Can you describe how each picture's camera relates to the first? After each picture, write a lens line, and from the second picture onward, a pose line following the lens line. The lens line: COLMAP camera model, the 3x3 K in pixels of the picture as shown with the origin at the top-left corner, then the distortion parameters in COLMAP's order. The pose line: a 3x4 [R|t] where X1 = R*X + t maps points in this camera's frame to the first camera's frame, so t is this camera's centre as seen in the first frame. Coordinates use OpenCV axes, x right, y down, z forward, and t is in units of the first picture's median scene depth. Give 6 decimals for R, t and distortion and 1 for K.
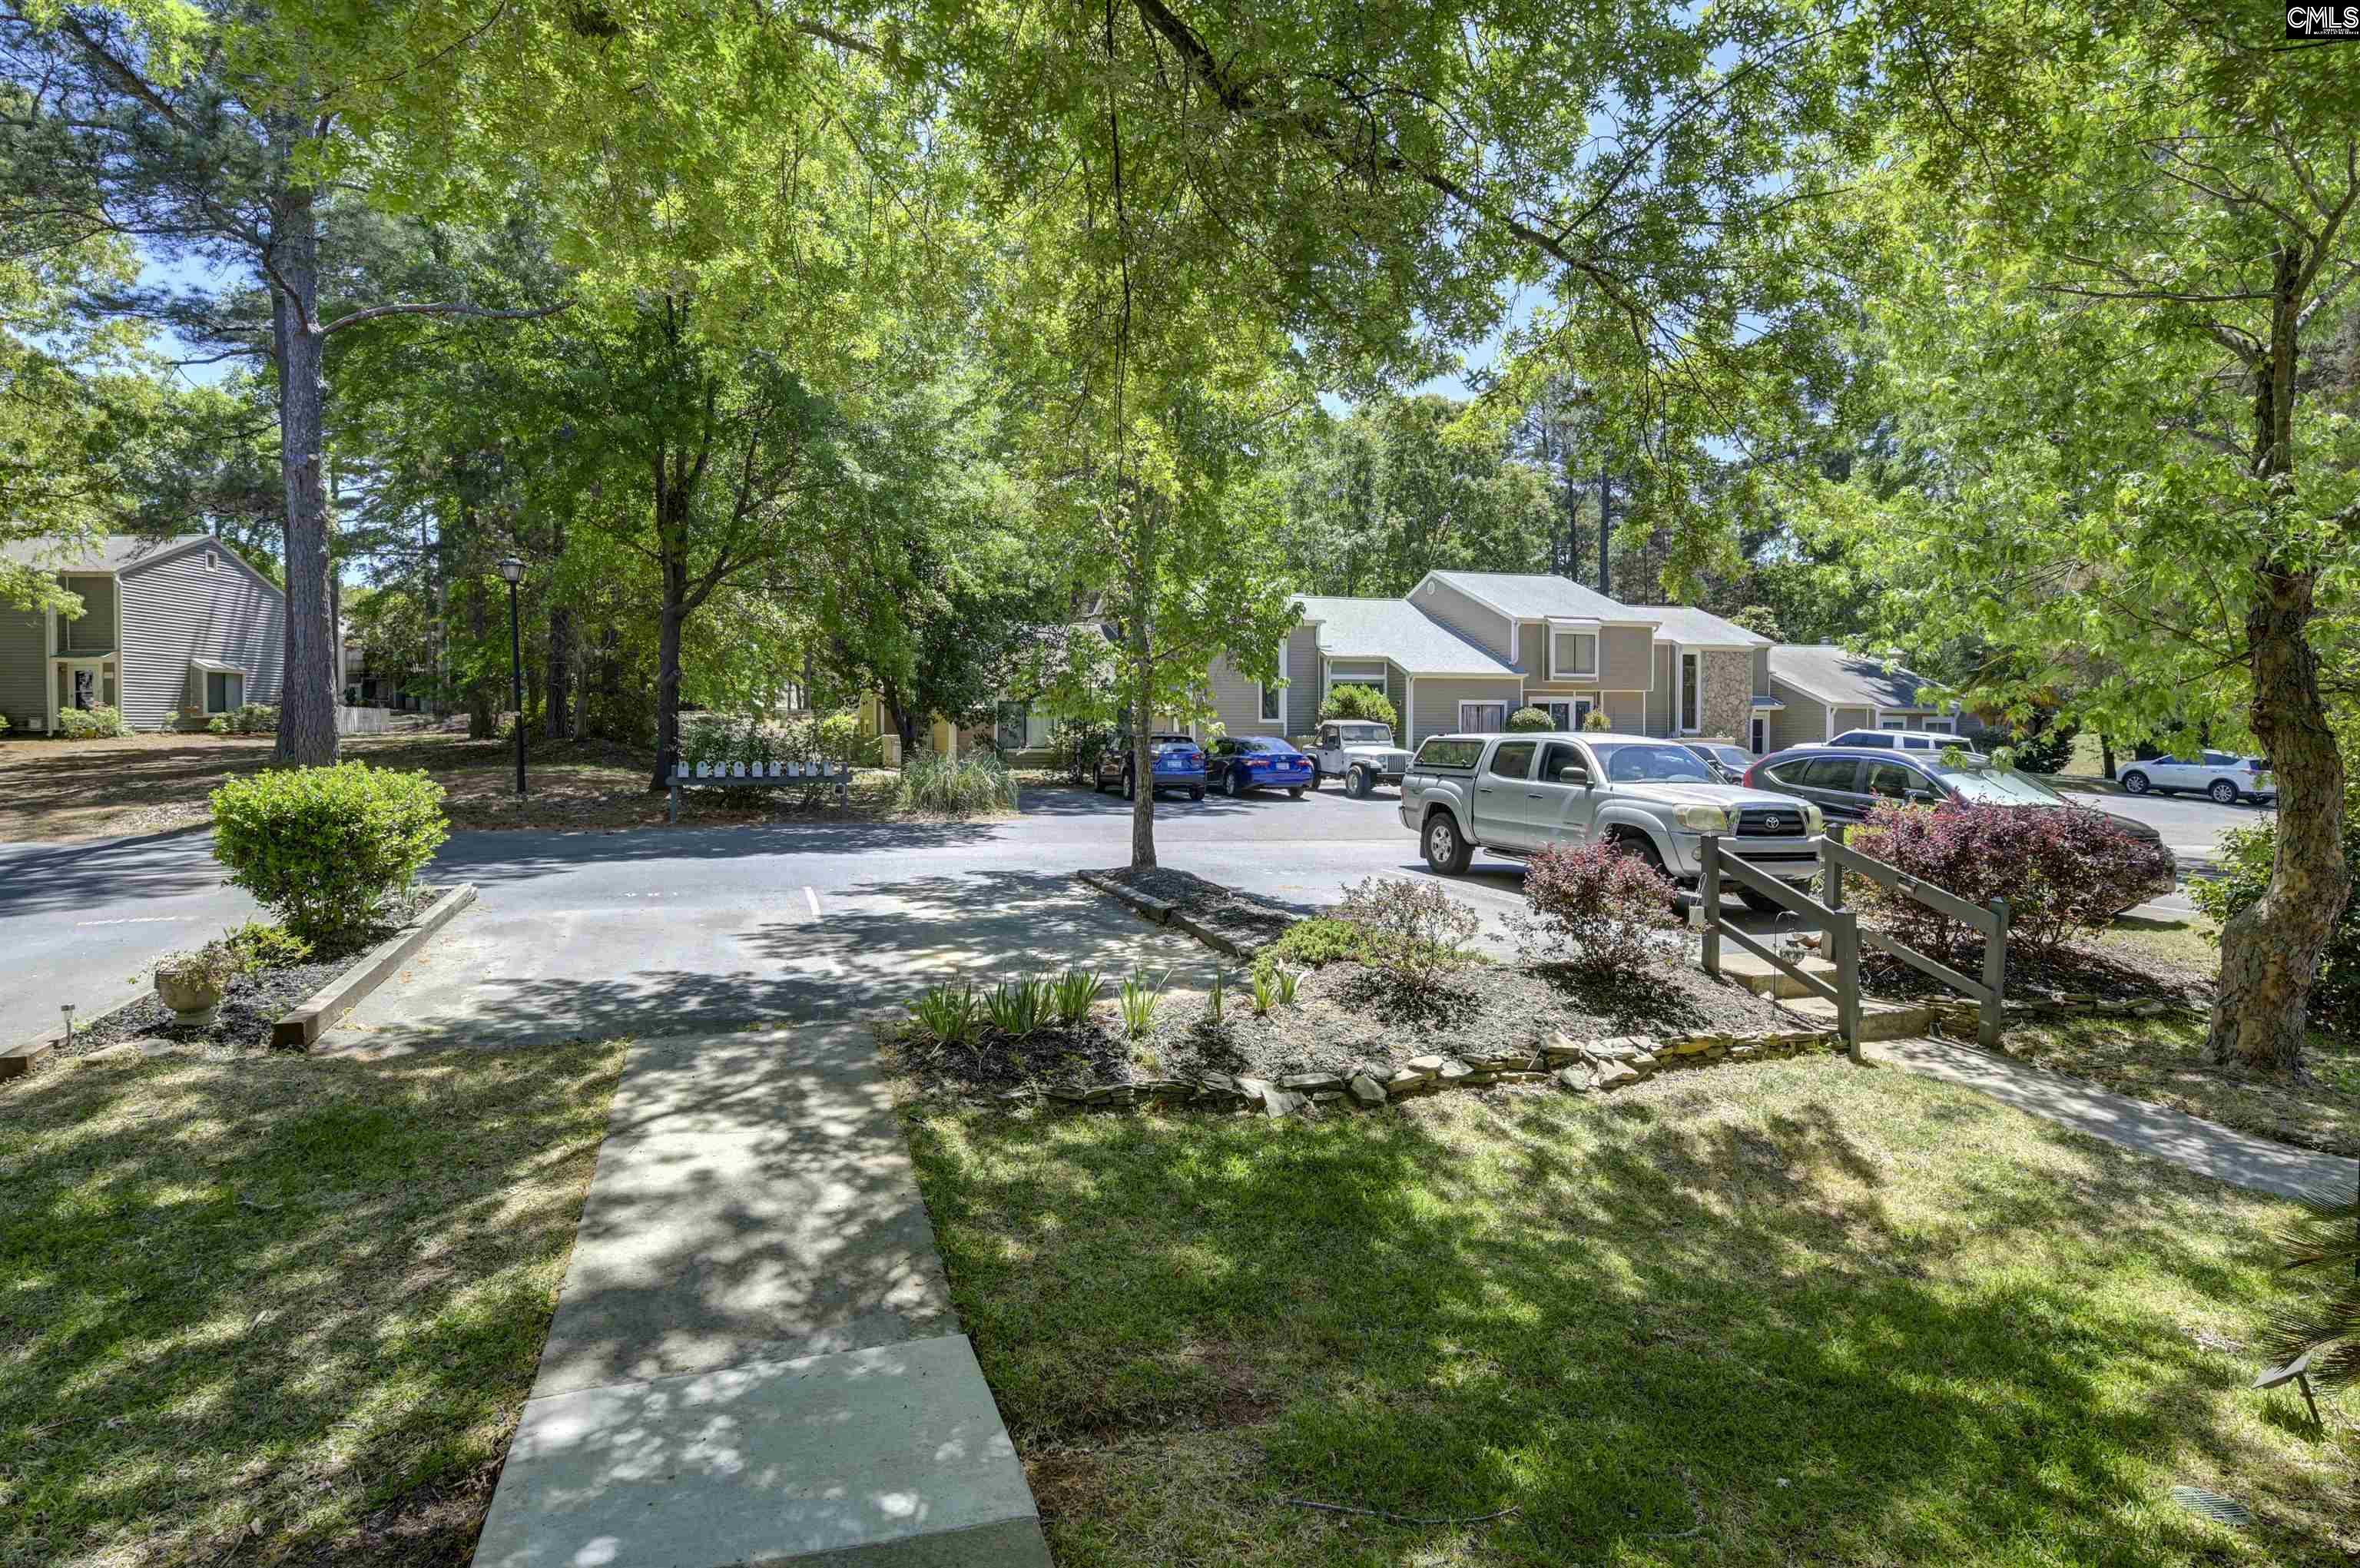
lens RADIAL K [[1179.6, 0, 1149.7], [0, 1179.6, 751.5], [0, 0, 1]] dist [0.014651, 0.000397]
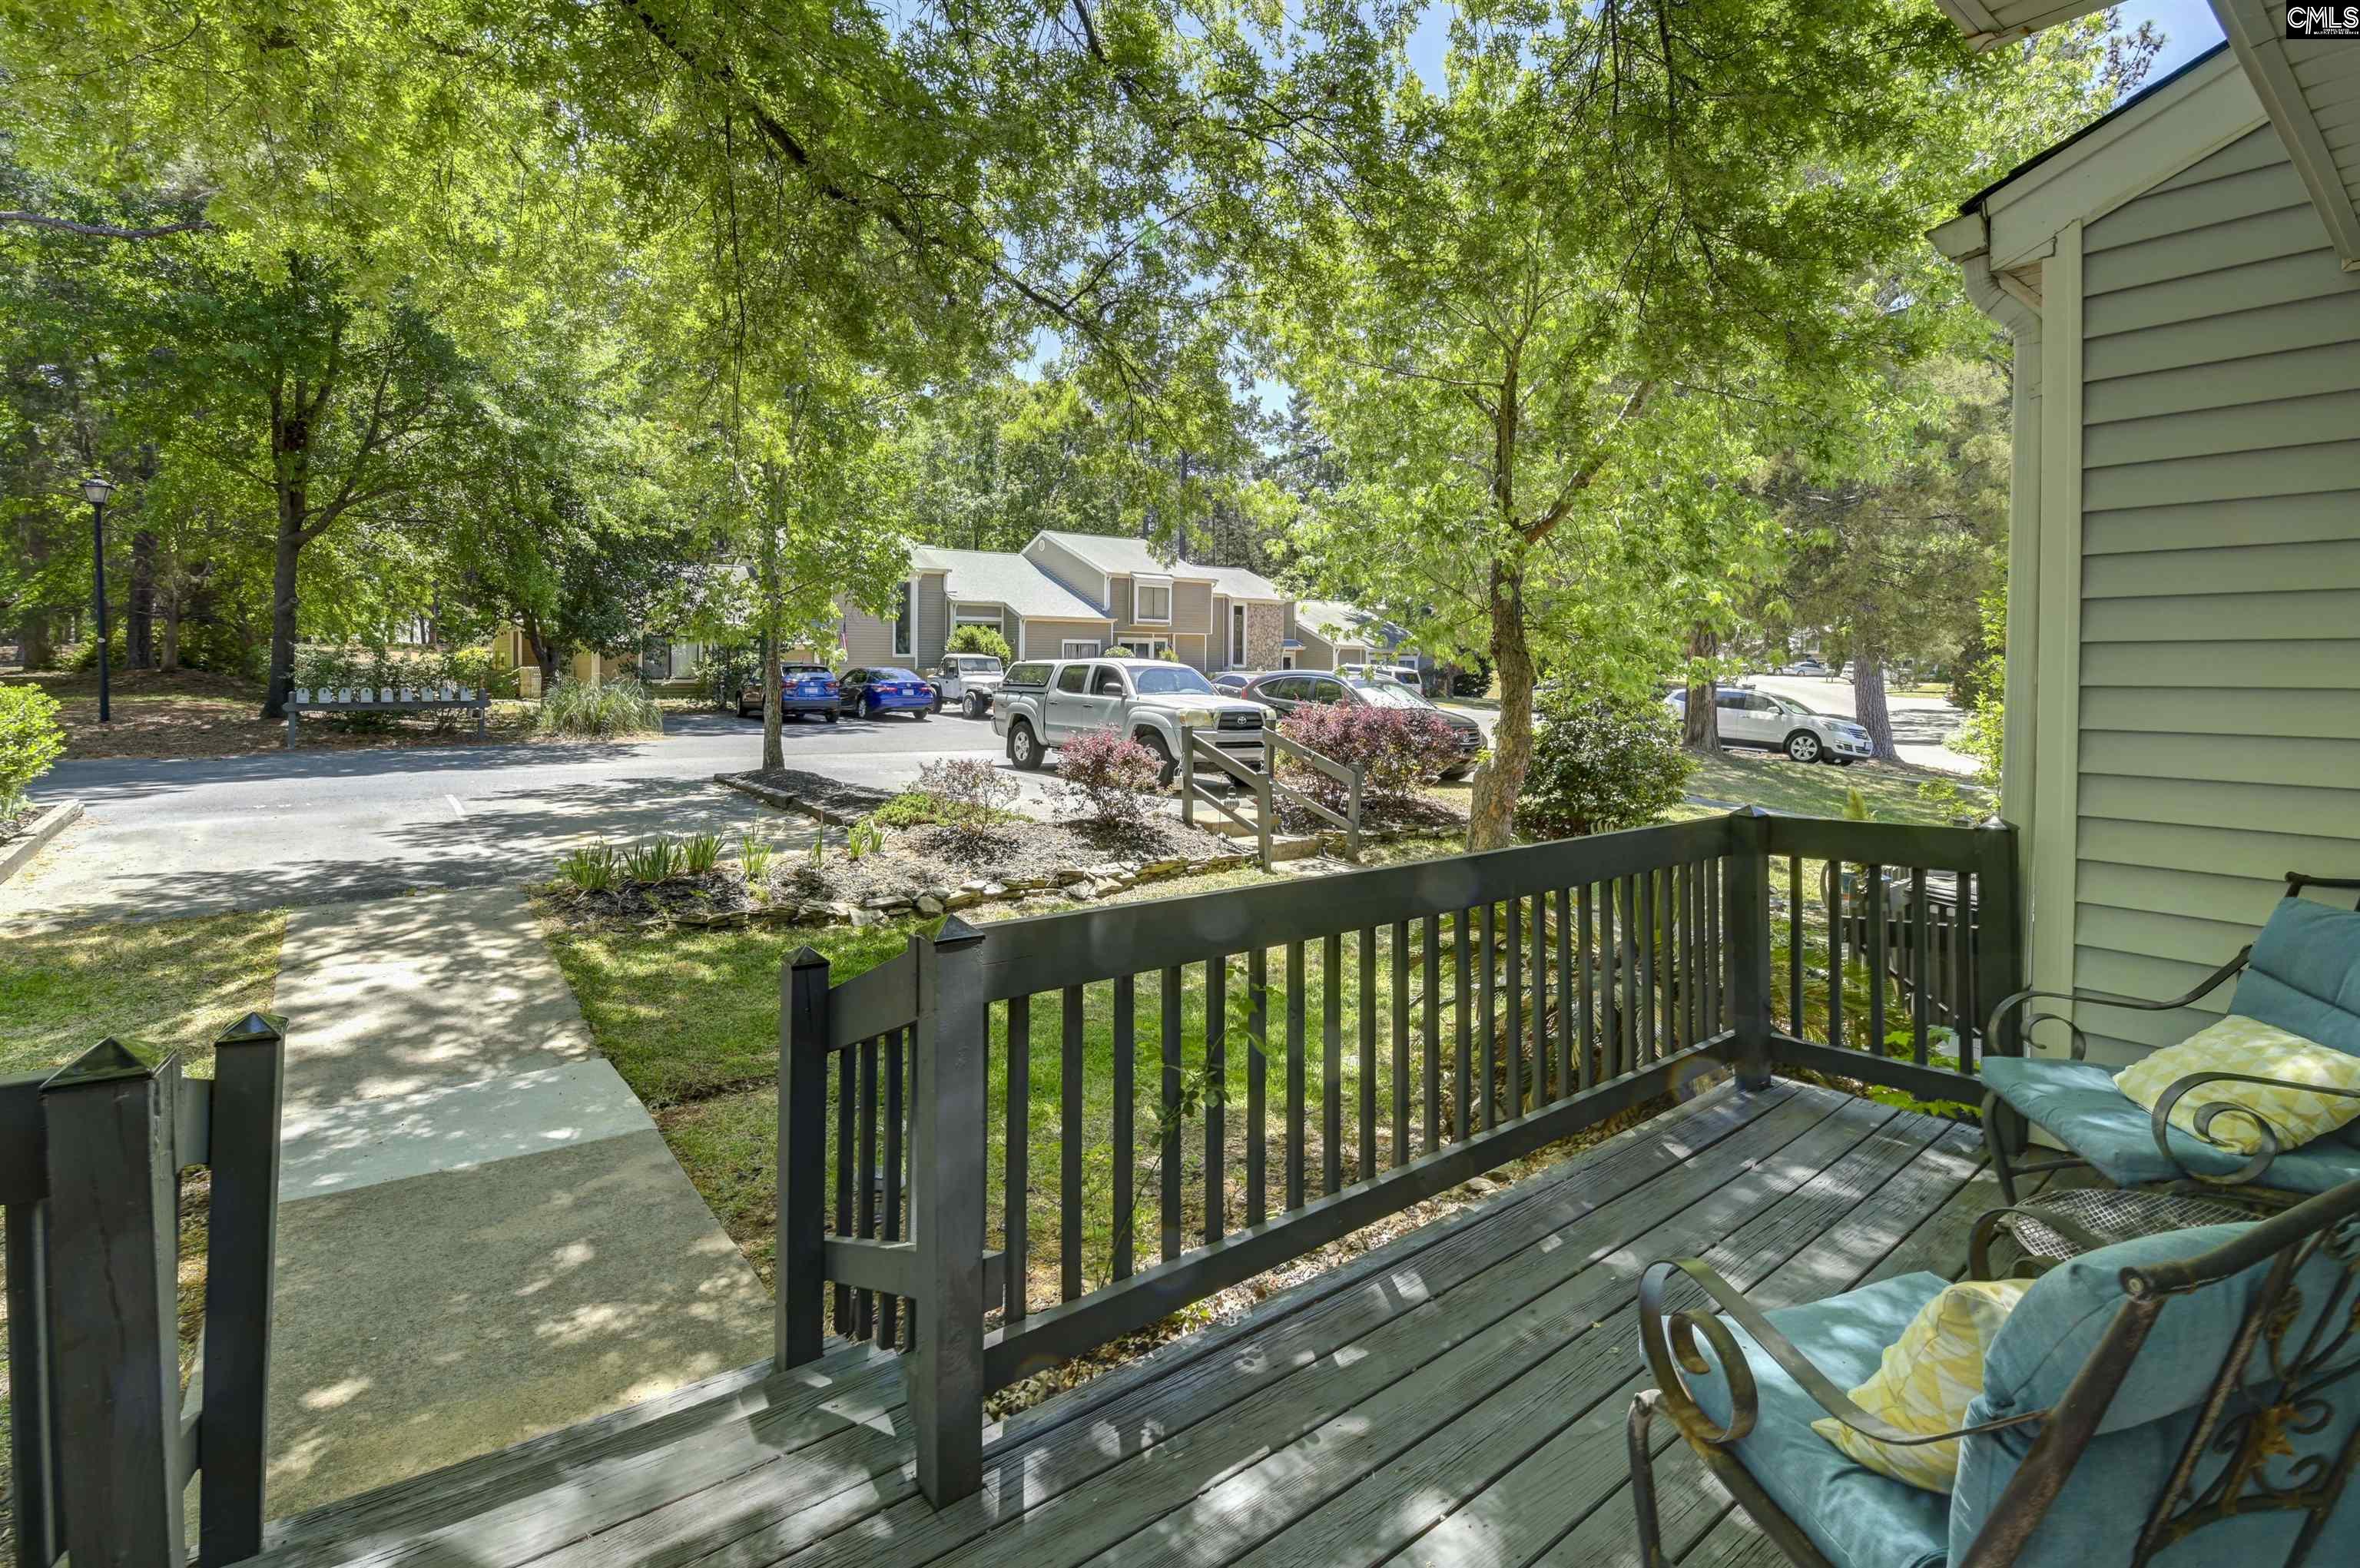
lens RADIAL K [[1054.1, 0, 1147.8], [0, 1054.1, 675.3], [0, 0, 1]] dist [-0.013937, -0.003739]
pose [[0.949579, 0.001699, 0.313523, 0.024561], [0.002095, 0.999929, -0.011764, 0.019333], [-0.313520, 0.011827, 0.949508, -0.148051]]
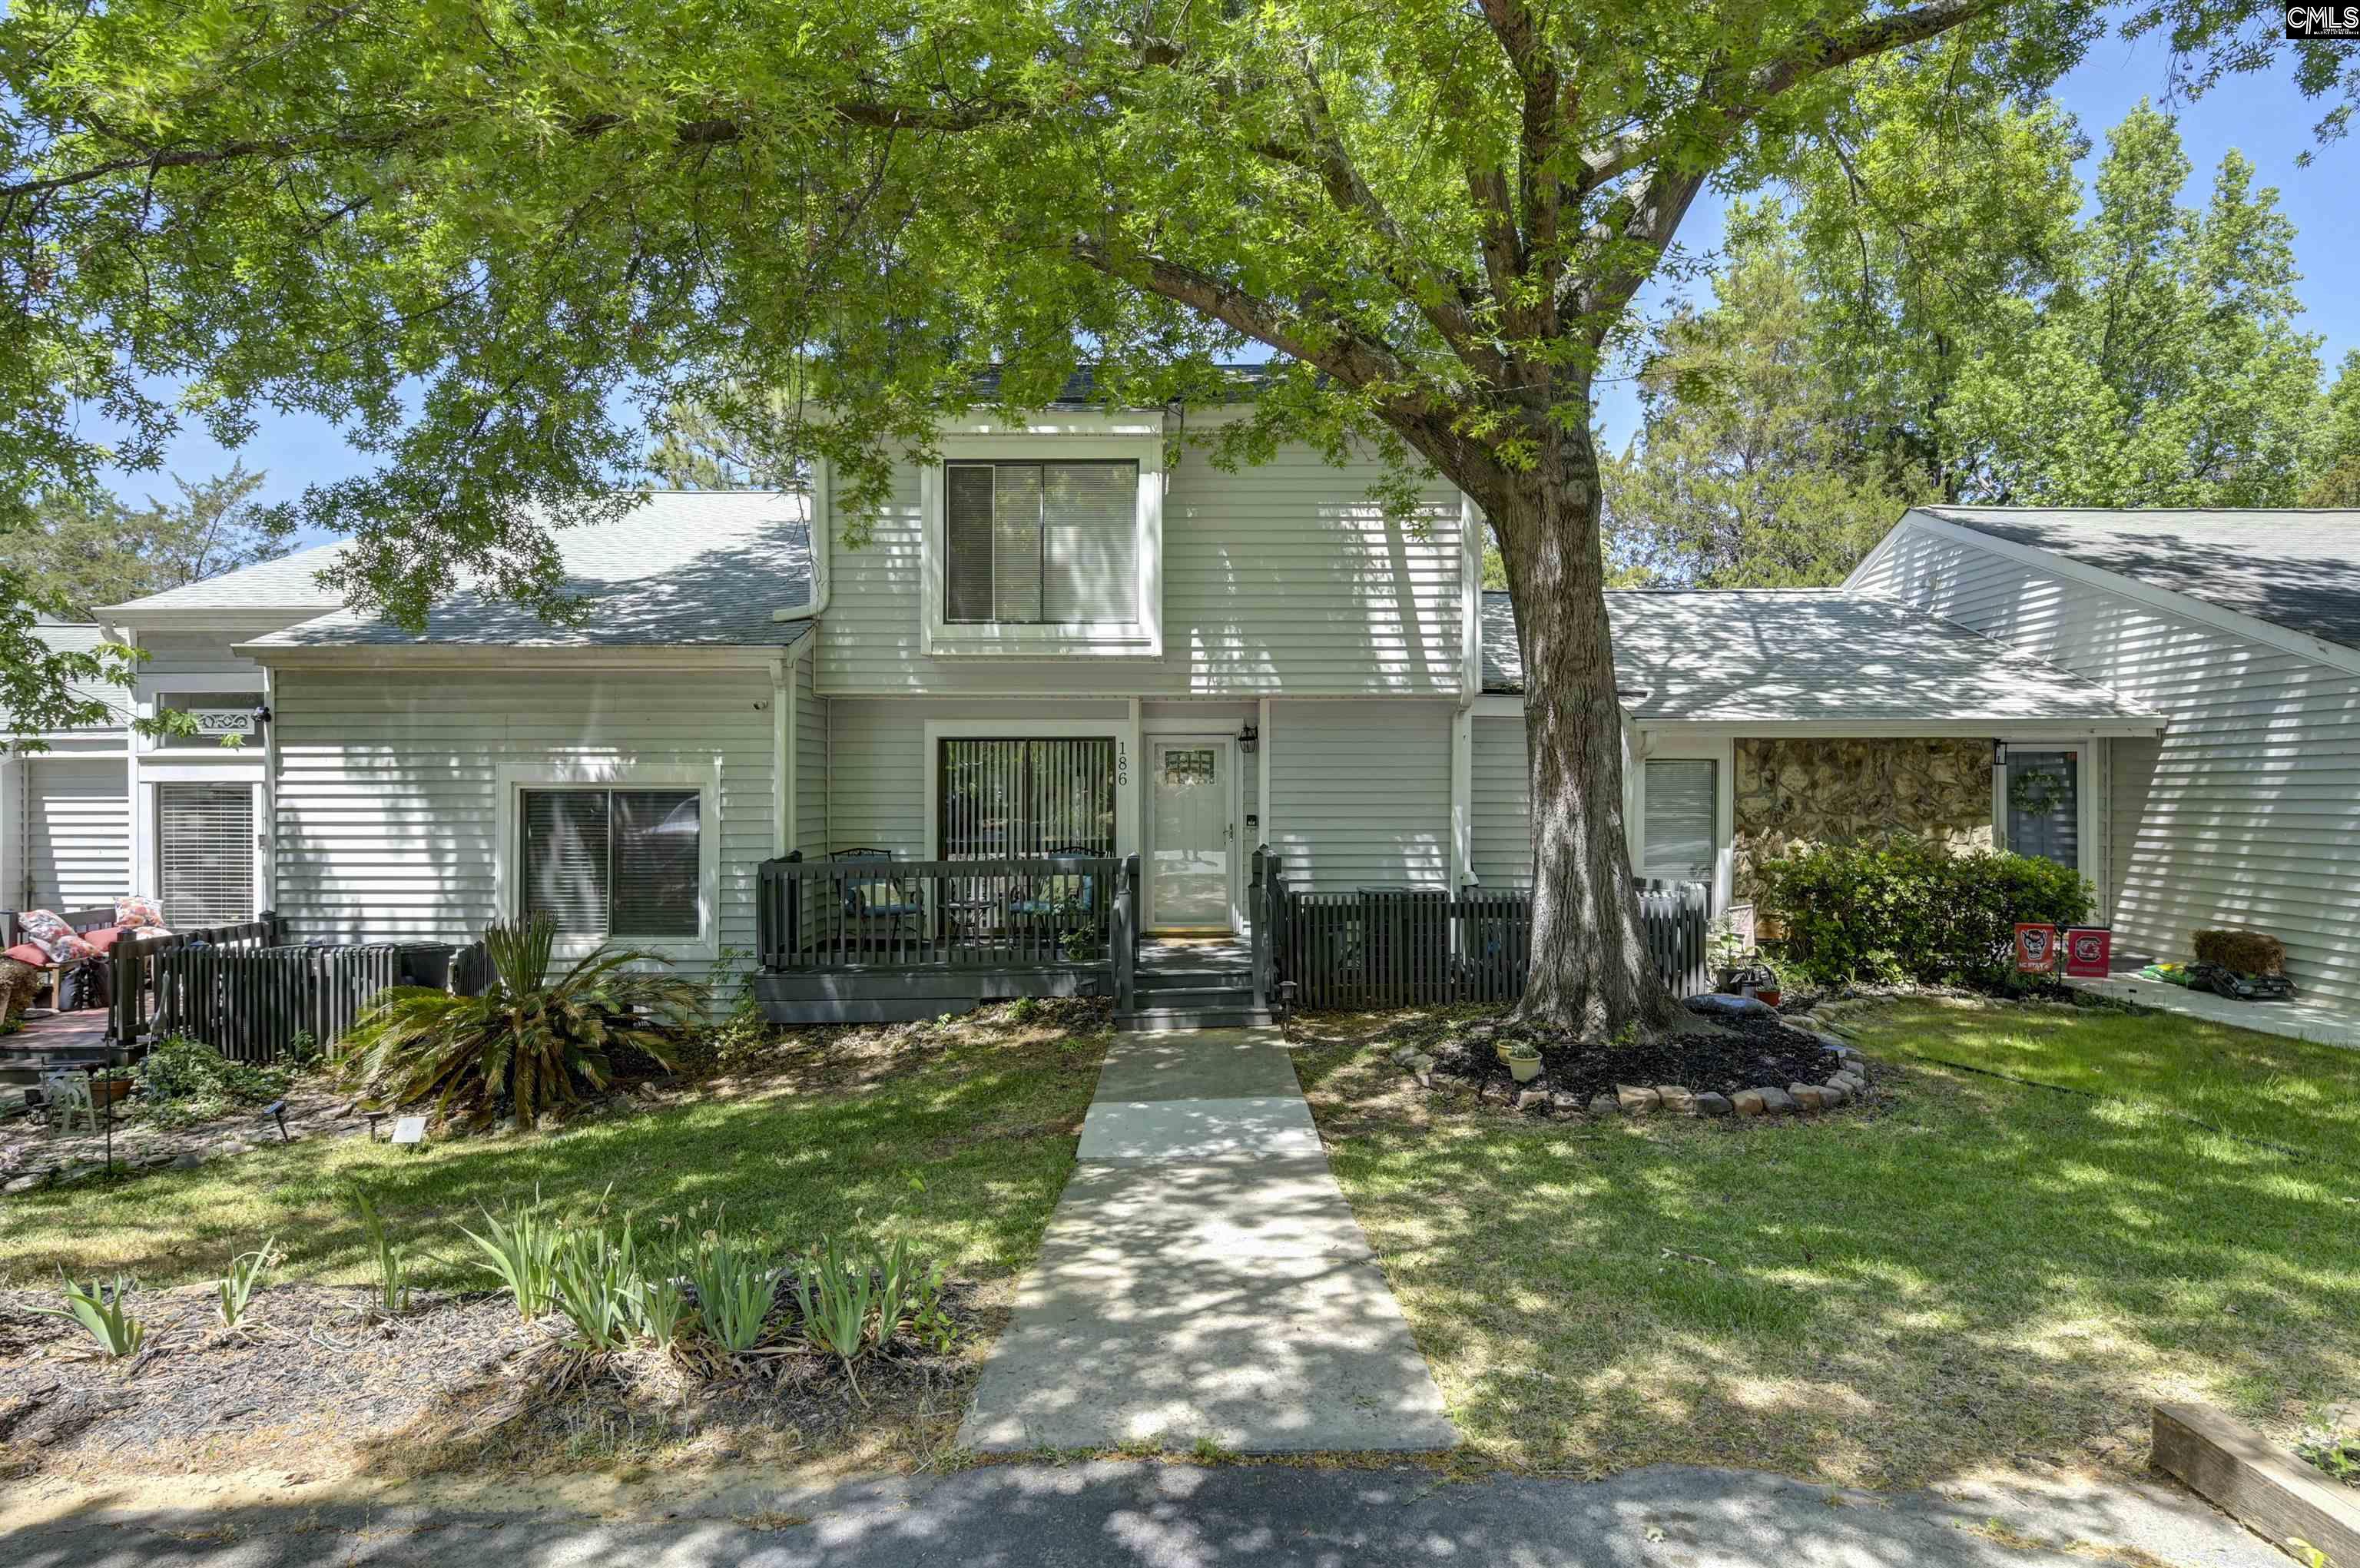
lens RADIAL K [[1175.5, 0, 1191.2], [0, 1175.5, 787.4], [0, 0, 1]] dist [-0.004853, -0.000585]
pose [[-0.945393, 0.002642, 0.325922, -0.311065], [0.005904, 0.999942, 0.009020, -0.006827], [-0.325879, 0.010452, -0.945354, 0.925225]]
